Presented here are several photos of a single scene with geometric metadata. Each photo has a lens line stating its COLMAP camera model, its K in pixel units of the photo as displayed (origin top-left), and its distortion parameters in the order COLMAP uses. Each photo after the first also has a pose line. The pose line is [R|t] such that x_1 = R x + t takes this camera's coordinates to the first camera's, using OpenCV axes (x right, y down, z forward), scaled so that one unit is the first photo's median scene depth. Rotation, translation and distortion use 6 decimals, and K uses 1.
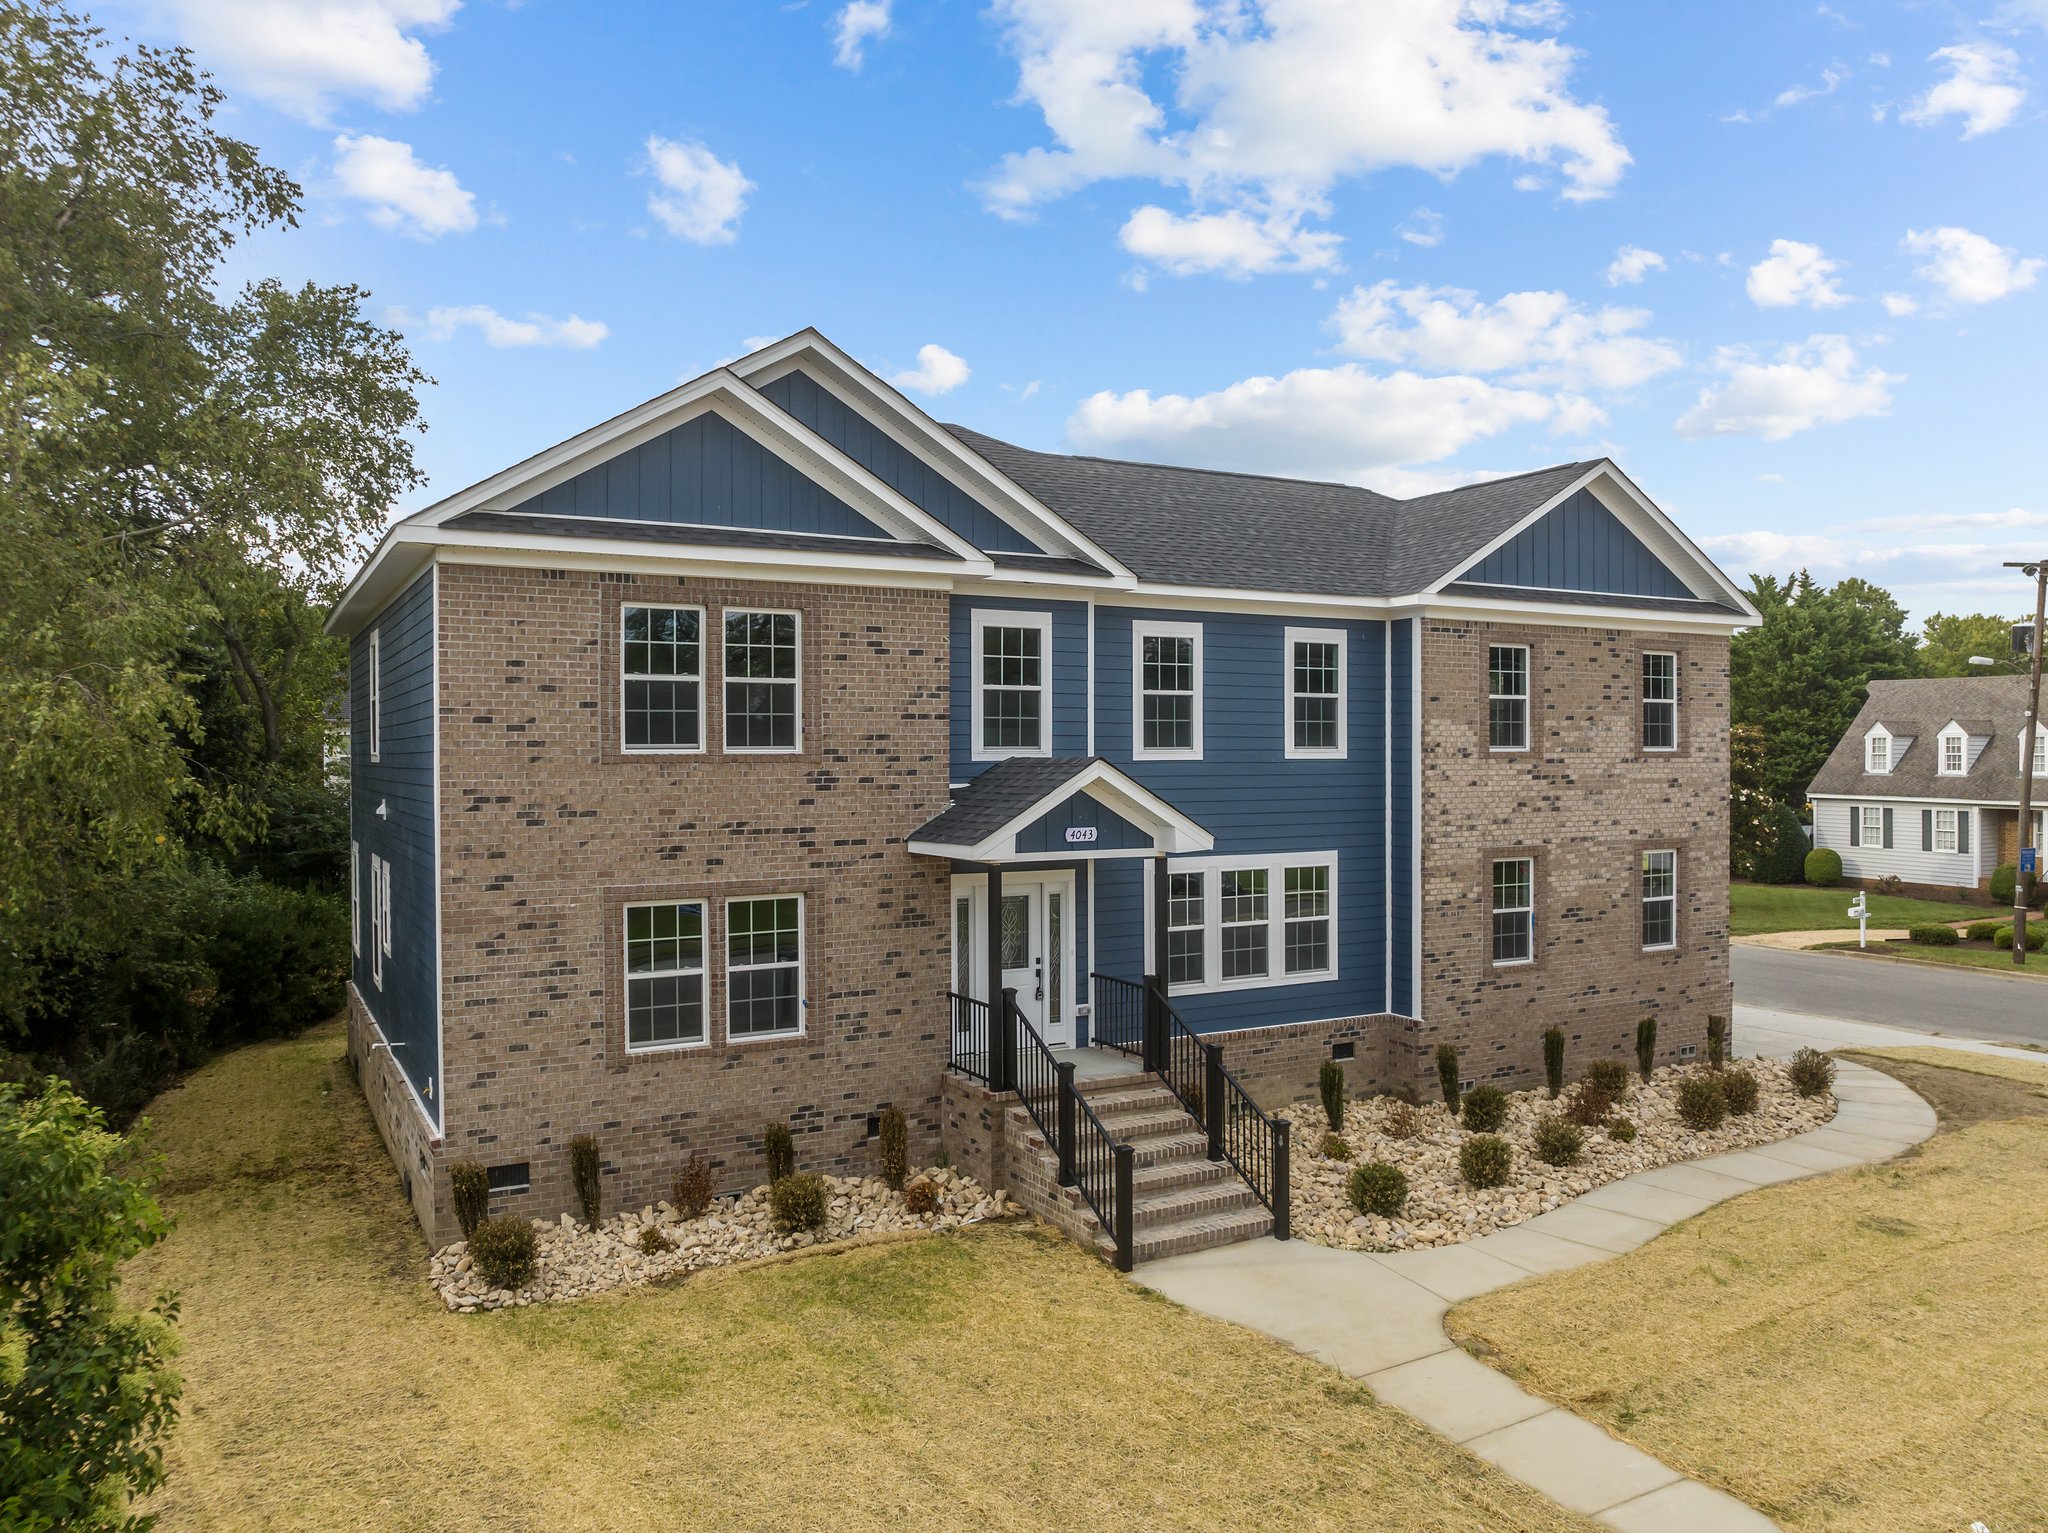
lens RADIAL K [[1465.6, 0, 1016.0], [0, 1465.6, 770.5], [0, 0, 1]] dist [-0.031695, -0.005104]
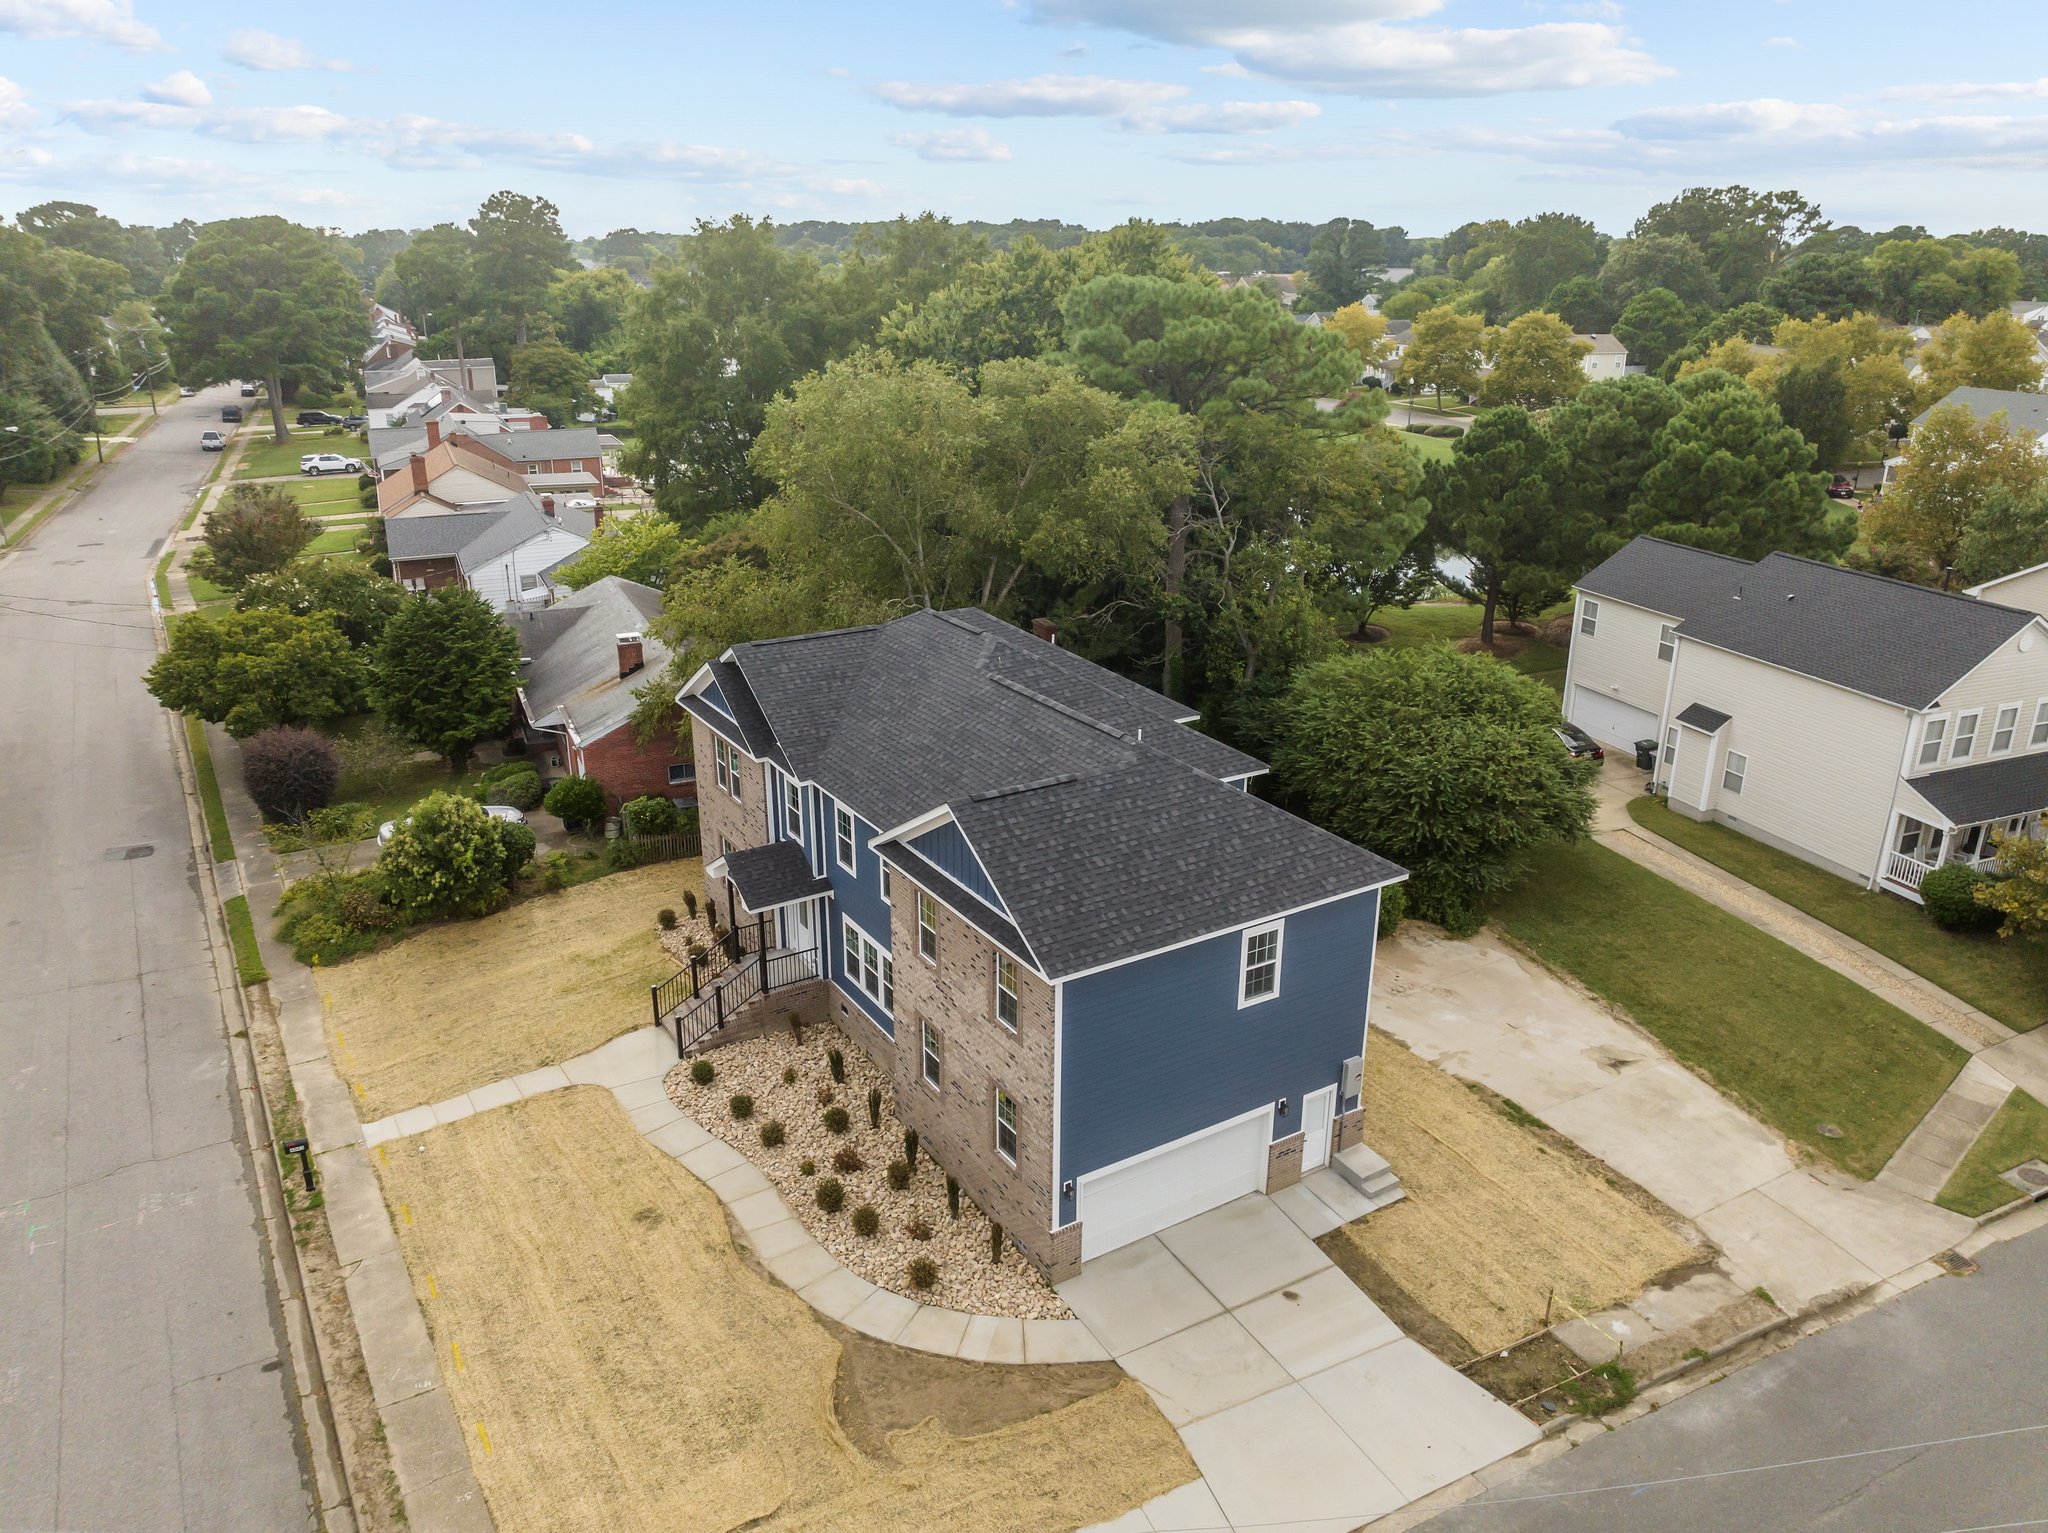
lens RADIAL K [[1444.9, 0, 1015.2], [0, 1444.9, 795.7], [0, 0, 1]] dist [-0.033034, -0.000050]
pose [[0.048567, 0.362209, -0.930831, 1.754322], [-0.009832, 0.932059, 0.362173, -0.749936], [0.998772, -0.008438, 0.048829, 1.079955]]
